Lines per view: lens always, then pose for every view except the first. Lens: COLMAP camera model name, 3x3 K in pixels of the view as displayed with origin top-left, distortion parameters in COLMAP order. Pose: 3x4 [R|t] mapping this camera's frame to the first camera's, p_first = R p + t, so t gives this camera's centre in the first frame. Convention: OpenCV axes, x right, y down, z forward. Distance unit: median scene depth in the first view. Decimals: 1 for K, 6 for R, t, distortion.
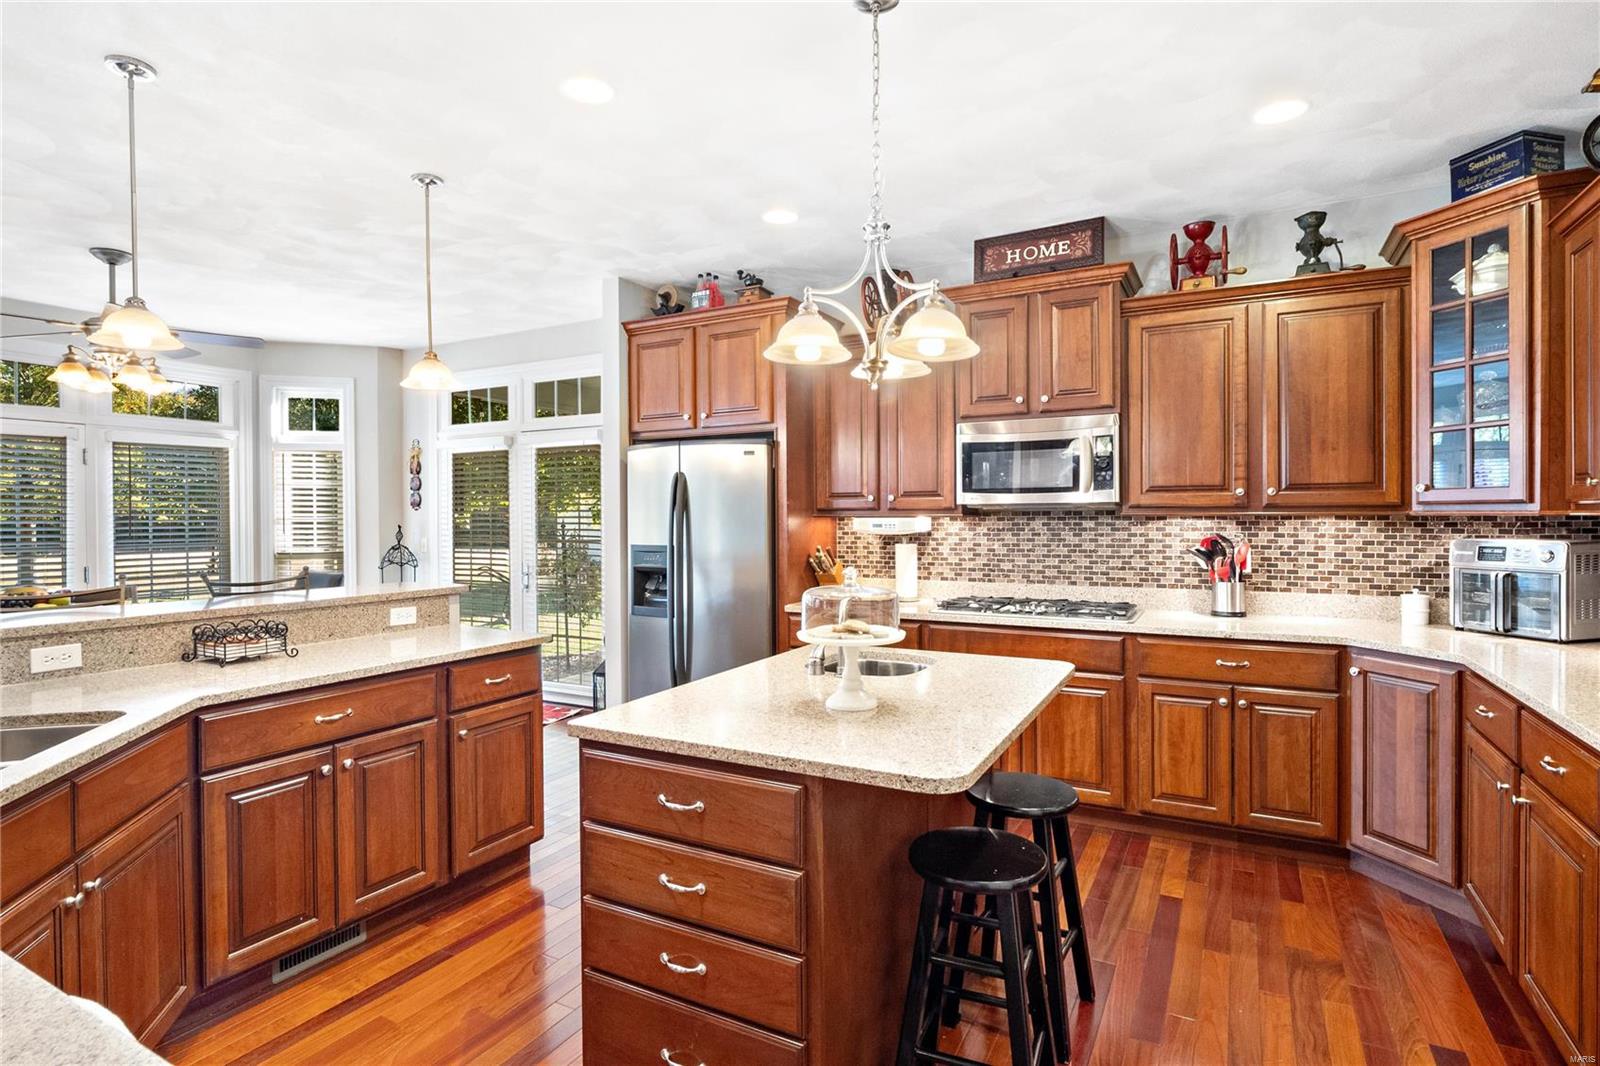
lens RADIAL K [[789.5, 0, 809.4], [0, 789.5, 527.9], [0, 0, 1]] dist [-0.004978, -0.000729]
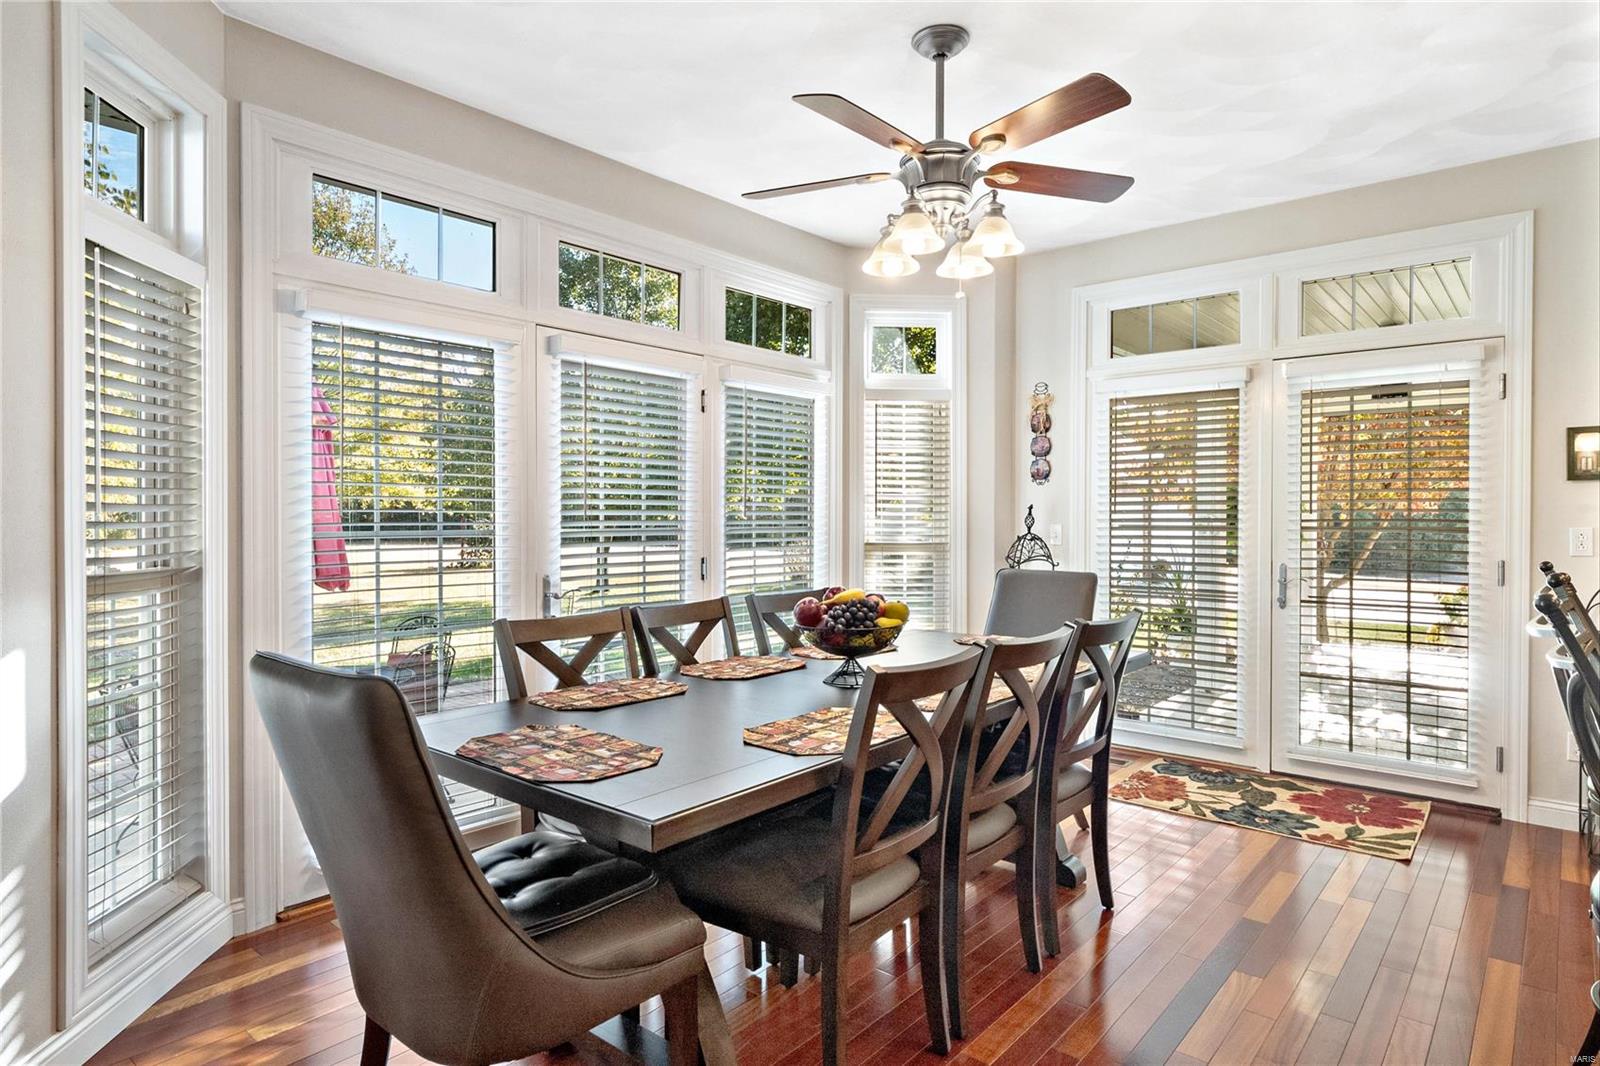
lens RADIAL K [[876.6, 0, 800.5], [0, 876.6, 517.3], [0, 0, 1]] dist [0.001436, -0.000086]
pose [[0.974327, 0.006980, -0.225031, -0.857500], [-0.010054, 0.999871, -0.012519, 0.029382], [0.224915, 0.014460, 0.974271, 0.328213]]
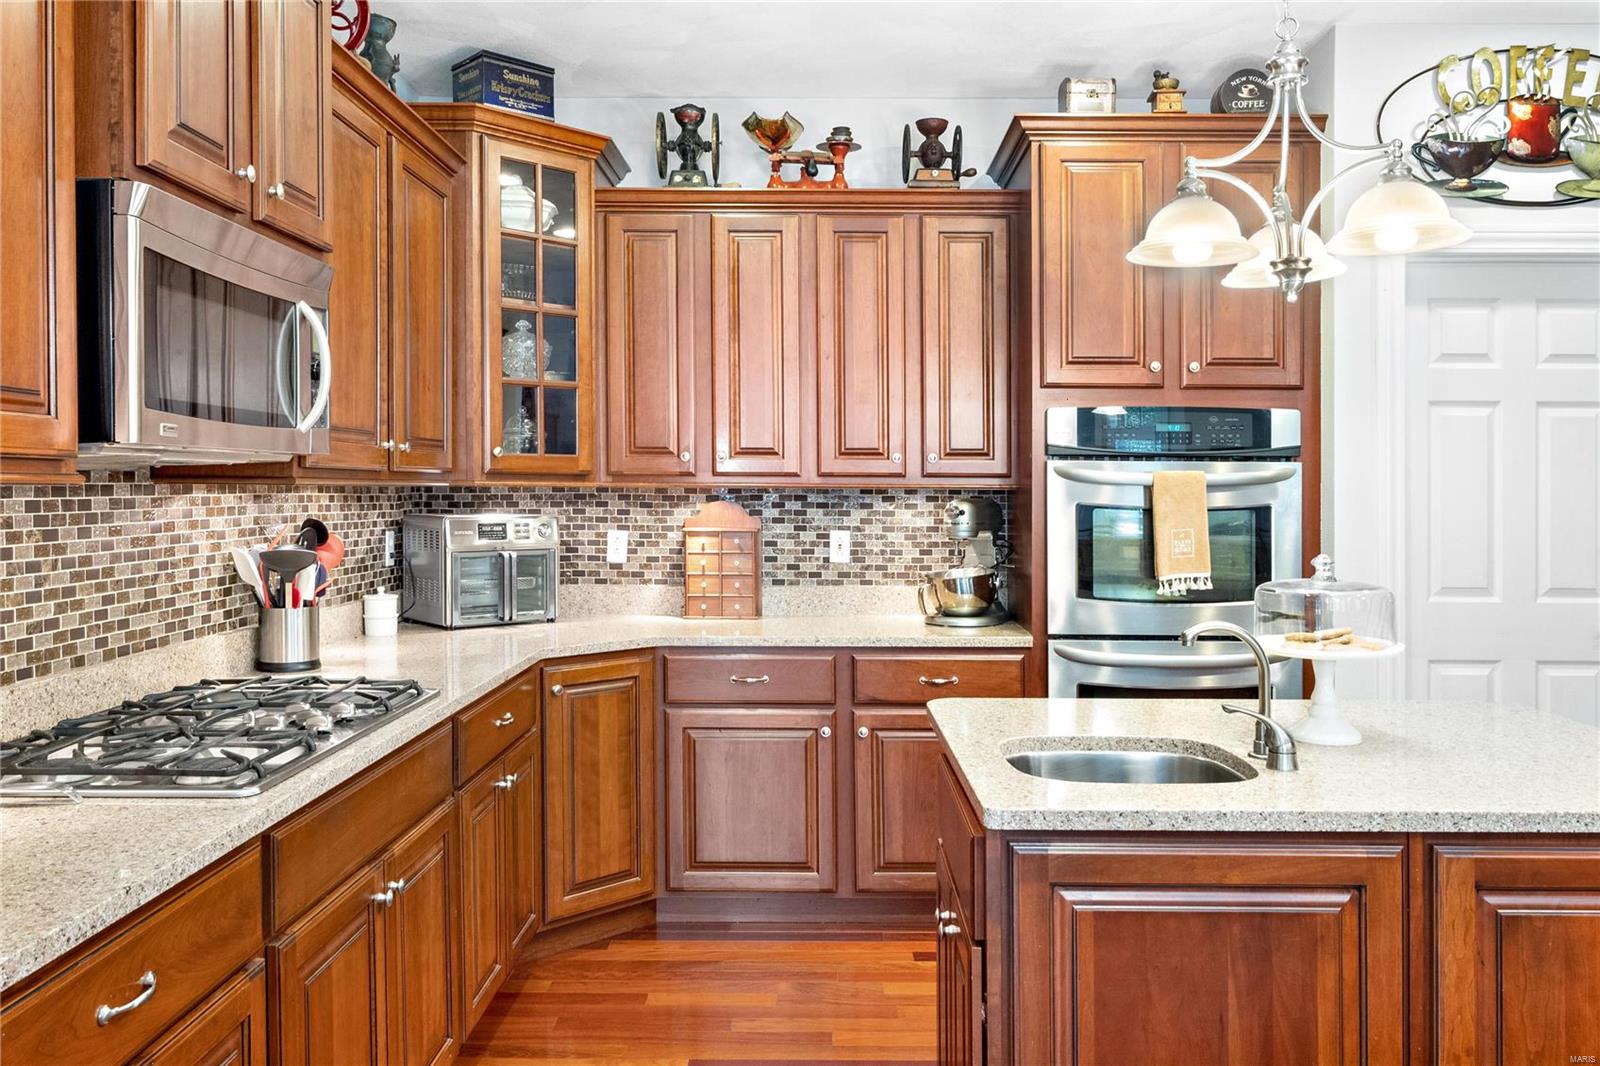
lens RADIAL K [[1221.6, 0, 807.0], [0, 1221.6, 496.1], [0, 0, 1]] dist [0.003026, -0.007126]
pose [[-0.465663, -0.003505, 0.884955, -0.349618], [0.011495, 0.999884, 0.010009, -0.011266], [-0.884887, 0.014833, -0.465569, 0.987408]]
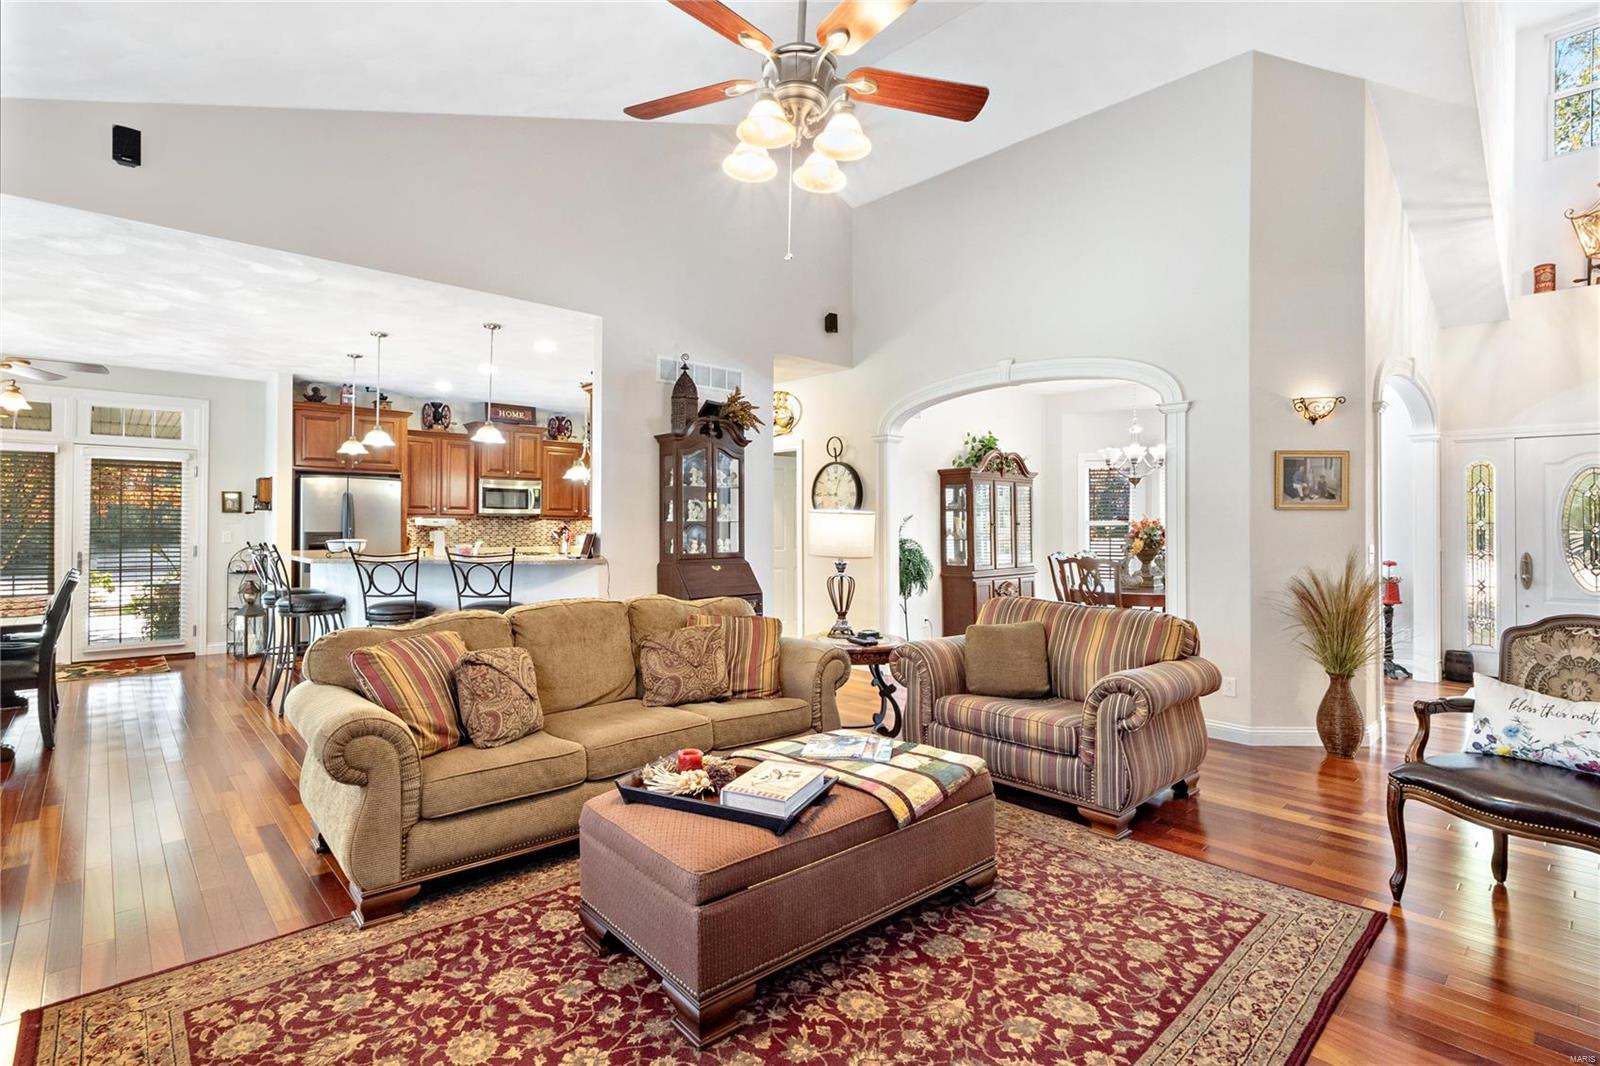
lens RADIAL K [[761.6, 0, 804.2], [0, 761.6, 521.6], [0, 0, 1]] dist [-0.005811, -0.000254]
pose [[0.323631, 0.009756, 0.946133, -1.639949], [0.007794, 0.999885, -0.012976, 0.032749], [-0.946151, 0.011573, 0.323518, -0.646759]]
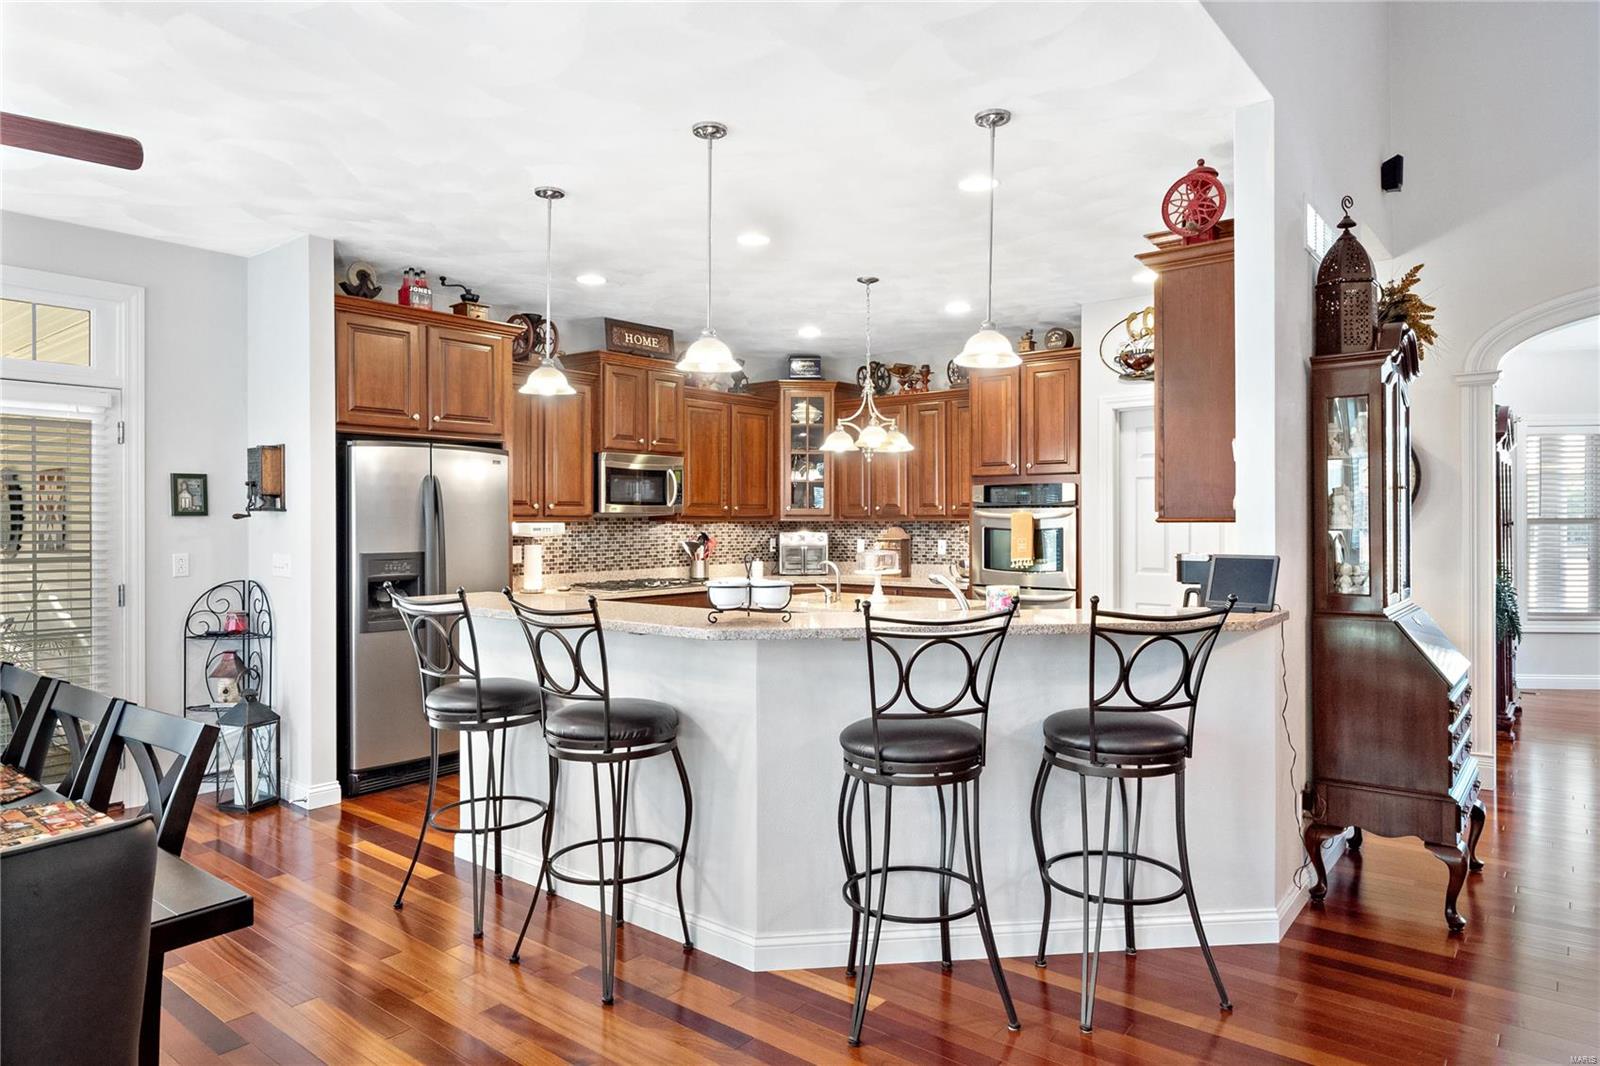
lens RADIAL K [[975.9, 0, 806.3], [0, 975.9, 521.6], [0, 0, 1]] dist [0.010505, 0.000446]
pose [[0.180817, 0.003384, 0.983511, -1.364606], [0.017077, 0.999833, -0.006580, 0.002348], [-0.983369, 0.017985, 0.180729, 0.364094]]
